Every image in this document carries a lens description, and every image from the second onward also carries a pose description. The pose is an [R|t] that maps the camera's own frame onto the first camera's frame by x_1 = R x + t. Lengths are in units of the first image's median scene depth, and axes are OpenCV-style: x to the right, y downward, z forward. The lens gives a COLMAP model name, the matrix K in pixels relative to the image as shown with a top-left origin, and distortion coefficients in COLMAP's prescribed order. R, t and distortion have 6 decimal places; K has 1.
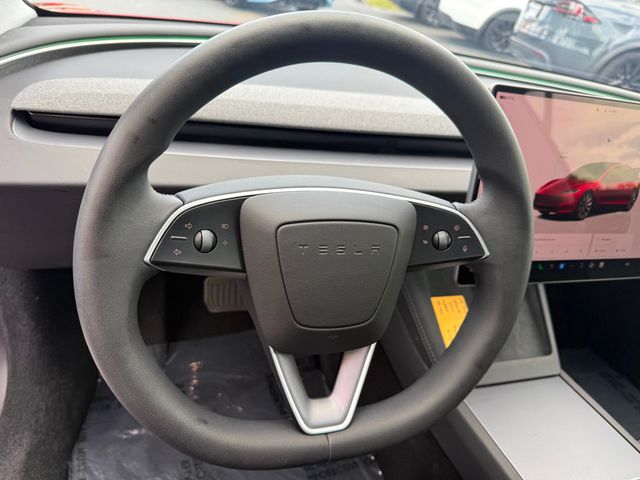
lens RADIAL K [[465.5, 0, 320.0], [0, 465.5, 240.0], [0, 0, 1]] dist [0.000121, -0.002461]
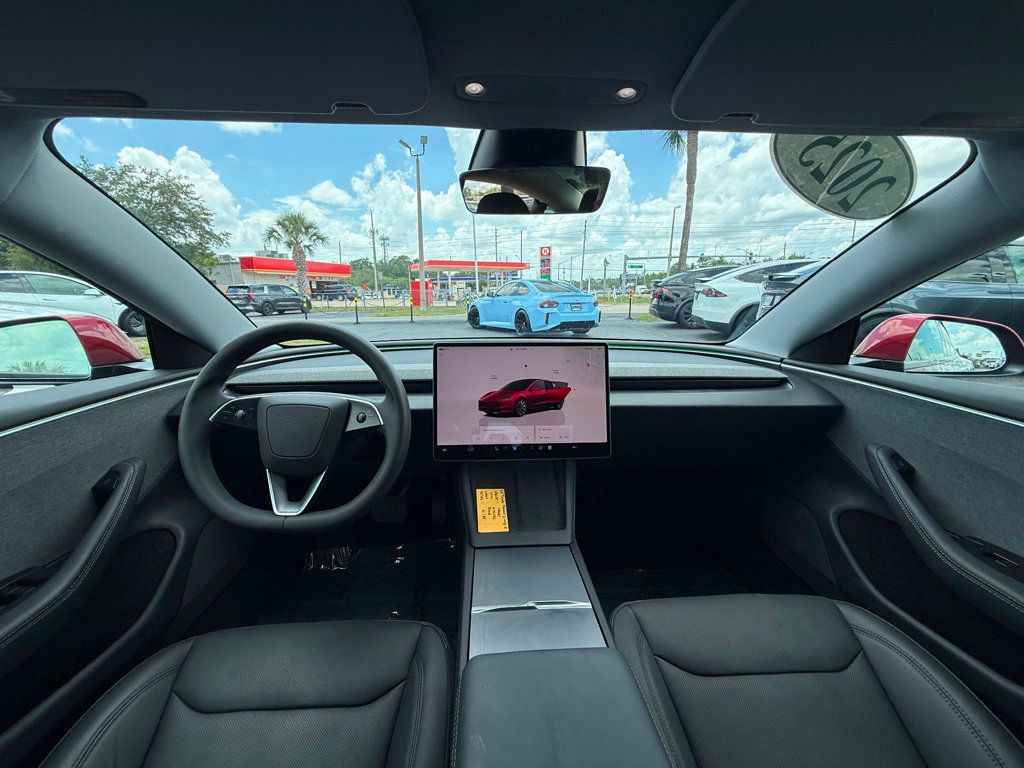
lens RADIAL K [[405.8, 0, 511.3], [0, 405.8, 380.5], [0, 0, 1]] dist [-0.000013, -0.000058]
pose [[0.957943, -0.123181, -0.259174, 0.846286], [0.024938, 0.935497, -0.352454, 0.303888], [0.285872, 0.331168, 0.899225, -0.256515]]
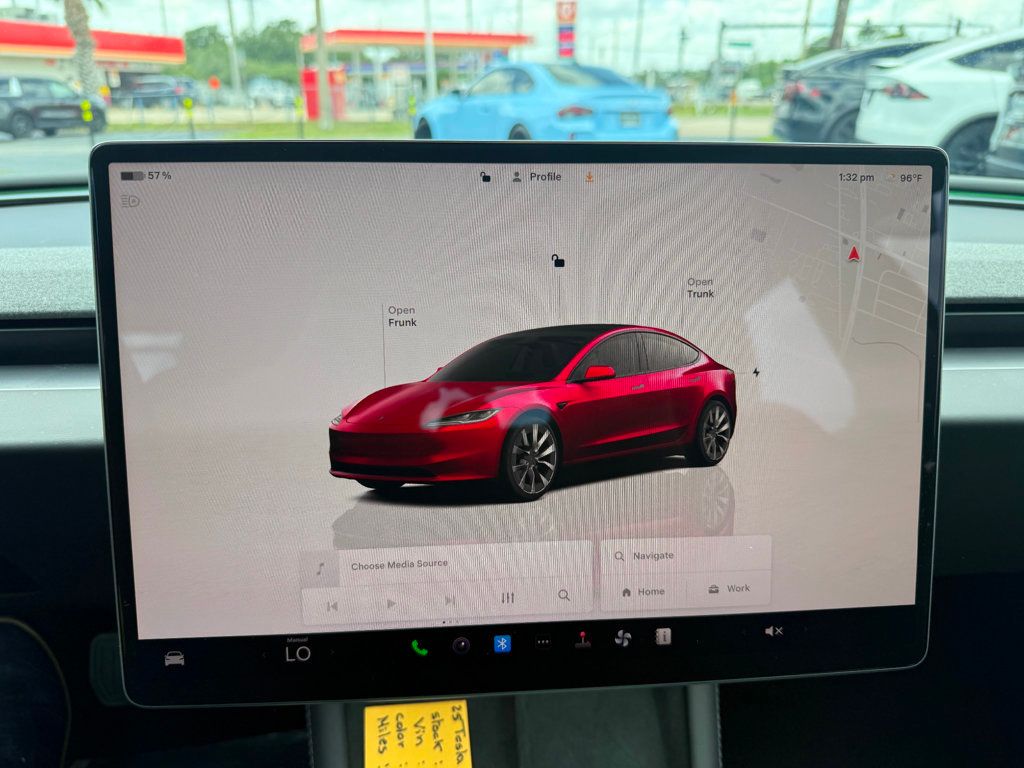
lens RADIAL K [[746.0, 0, 514.0], [0, 746.0, 371.0], [0, 0, 1]] dist [-0.008484, -0.004830]
pose [[0.963042, -0.087558, -0.254722, 0.652607], [0.031006, 0.975440, -0.218072, -0.016403], [0.267560, 0.202114, 0.942105, 0.448942]]
